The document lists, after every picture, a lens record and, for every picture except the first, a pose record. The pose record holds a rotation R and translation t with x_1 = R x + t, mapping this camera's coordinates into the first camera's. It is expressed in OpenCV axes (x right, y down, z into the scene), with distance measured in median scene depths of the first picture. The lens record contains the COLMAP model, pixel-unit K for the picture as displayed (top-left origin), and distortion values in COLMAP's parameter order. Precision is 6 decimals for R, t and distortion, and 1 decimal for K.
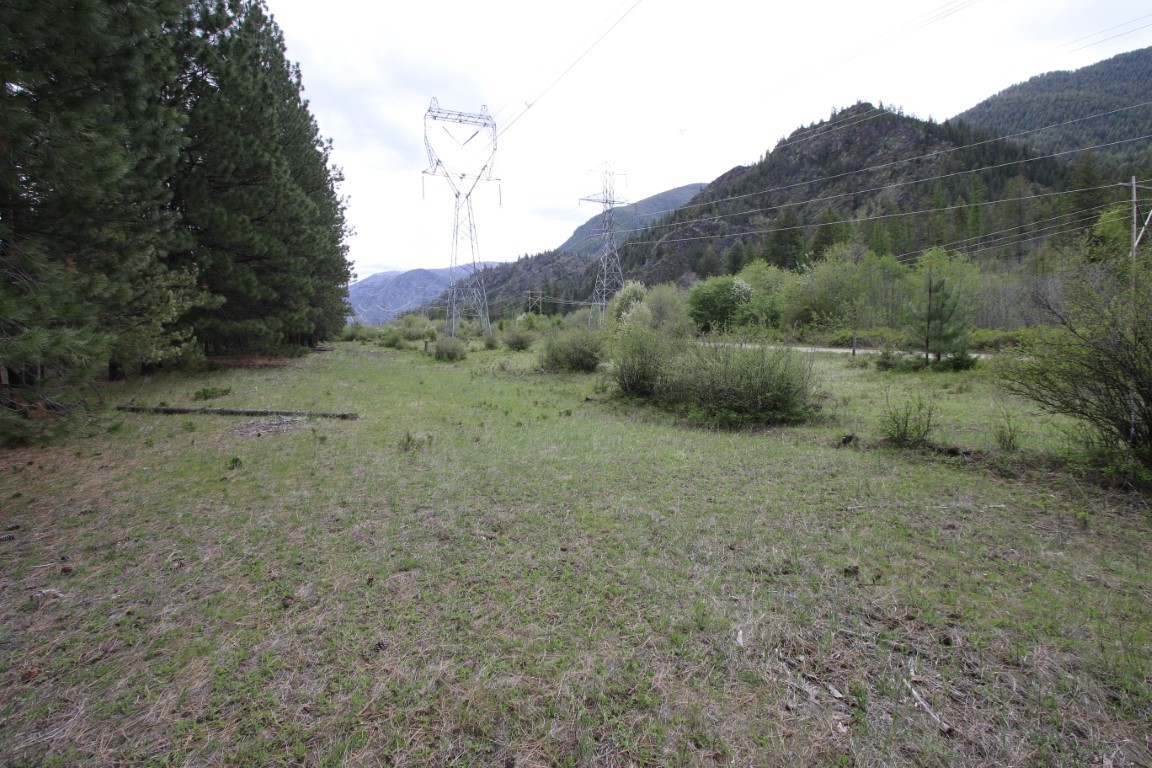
lens RADIAL K [[528.6, 0, 575.4], [0, 528.6, 387.9], [0, 0, 1]] dist [-0.024737, 0.005744]
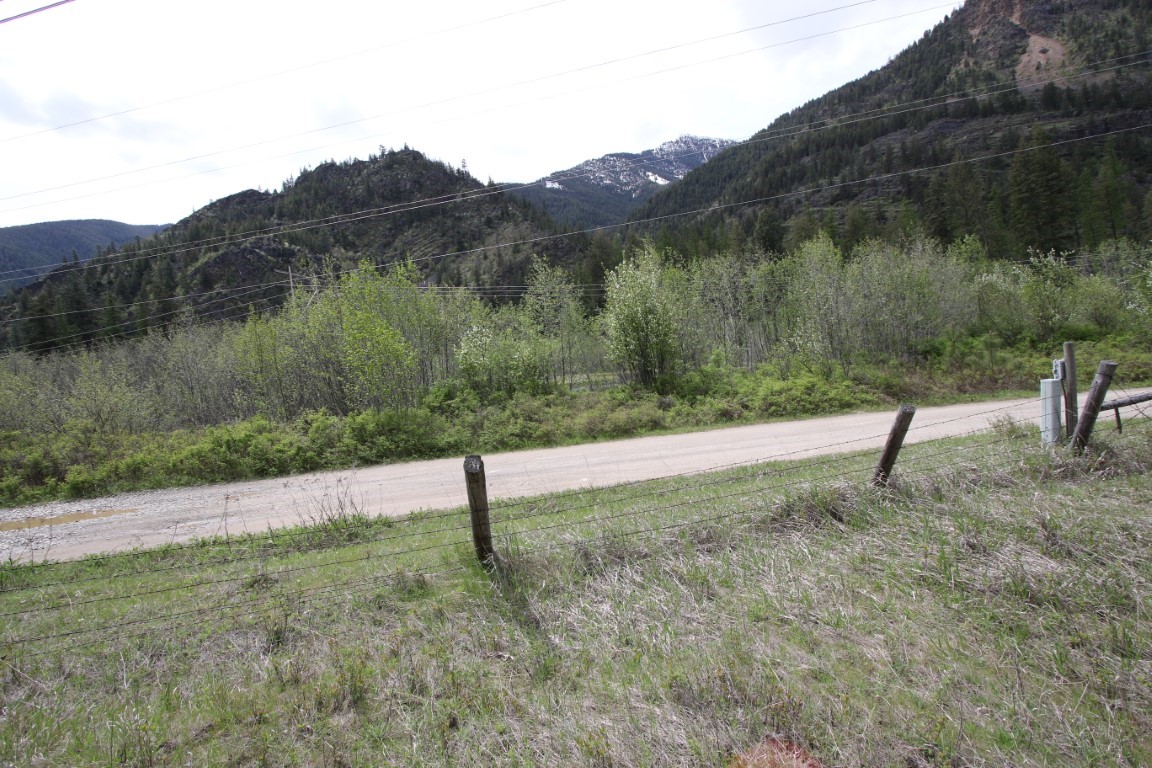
lens RADIAL K [[528.6, 0, 575.4], [0, 528.6, 387.9], [0, 0, 1]] dist [-0.024737, 0.005744]
pose [[0.561150, -0.064634, 0.825187, -0.098931], [0.167491, 0.985189, -0.036732, -0.030531], [-0.810591, 0.158823, 0.563664, 0.278234]]
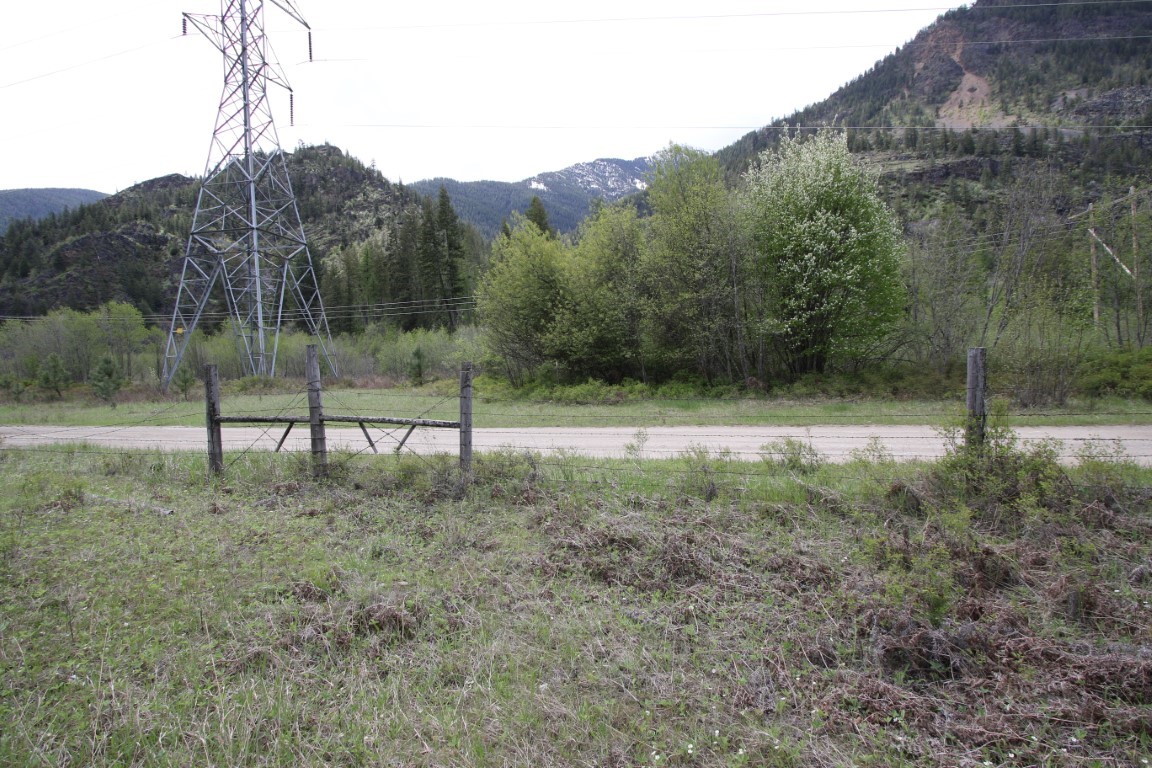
lens RADIAL K [[528.6, 0, 575.4], [0, 528.6, 387.9], [0, 0, 1]] dist [-0.024737, 0.005744]
pose [[0.560298, -0.025840, 0.827888, -0.014850], [0.100758, 0.994217, -0.037159, -0.013412], [-0.822140, 0.104236, 0.559661, 0.122115]]
